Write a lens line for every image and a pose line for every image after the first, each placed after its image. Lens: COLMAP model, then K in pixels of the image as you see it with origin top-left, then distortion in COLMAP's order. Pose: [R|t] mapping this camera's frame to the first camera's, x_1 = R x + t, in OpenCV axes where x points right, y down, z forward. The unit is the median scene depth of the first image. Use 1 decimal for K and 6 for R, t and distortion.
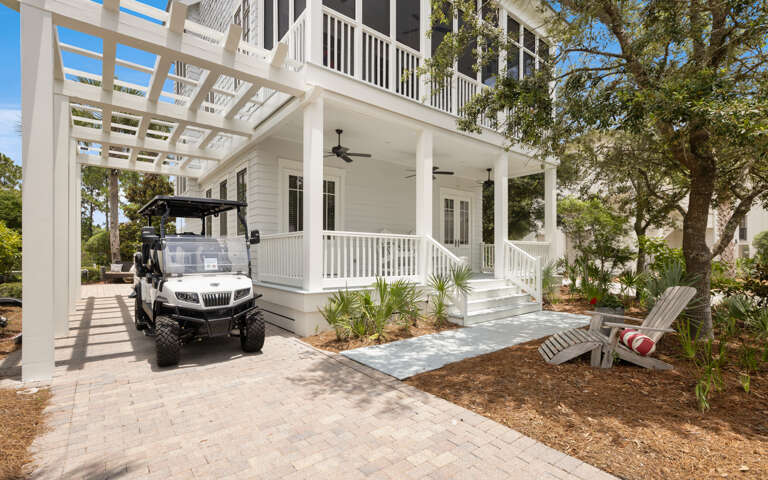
lens RADIAL K [[352.9, 0, 382.9], [0, 352.9, 245.9], [0, 0, 1]] dist [-0.003562, -0.000384]
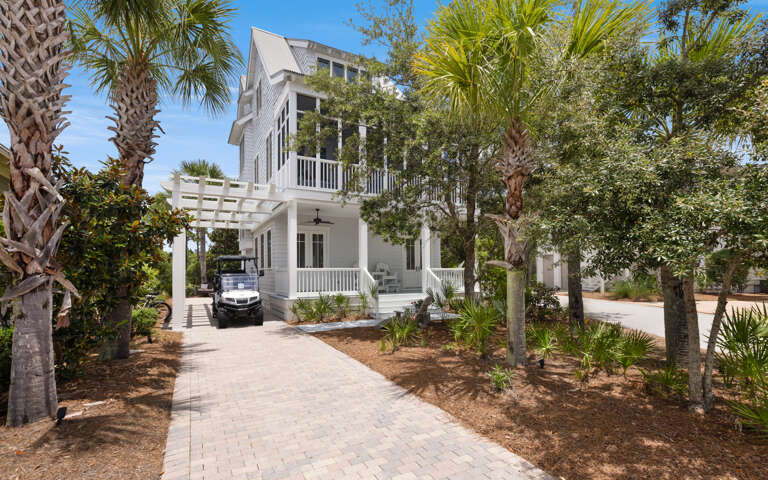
lens RADIAL K [[352.9, 0, 385.2], [0, 352.9, 242.4], [0, 0, 1]] dist [-0.003562, -0.000384]
pose [[0.984494, -0.029650, -0.172897, 0.720425], [0.020153, 0.998203, -0.056430, -0.070568], [0.174259, 0.052070, 0.983322, -0.950517]]
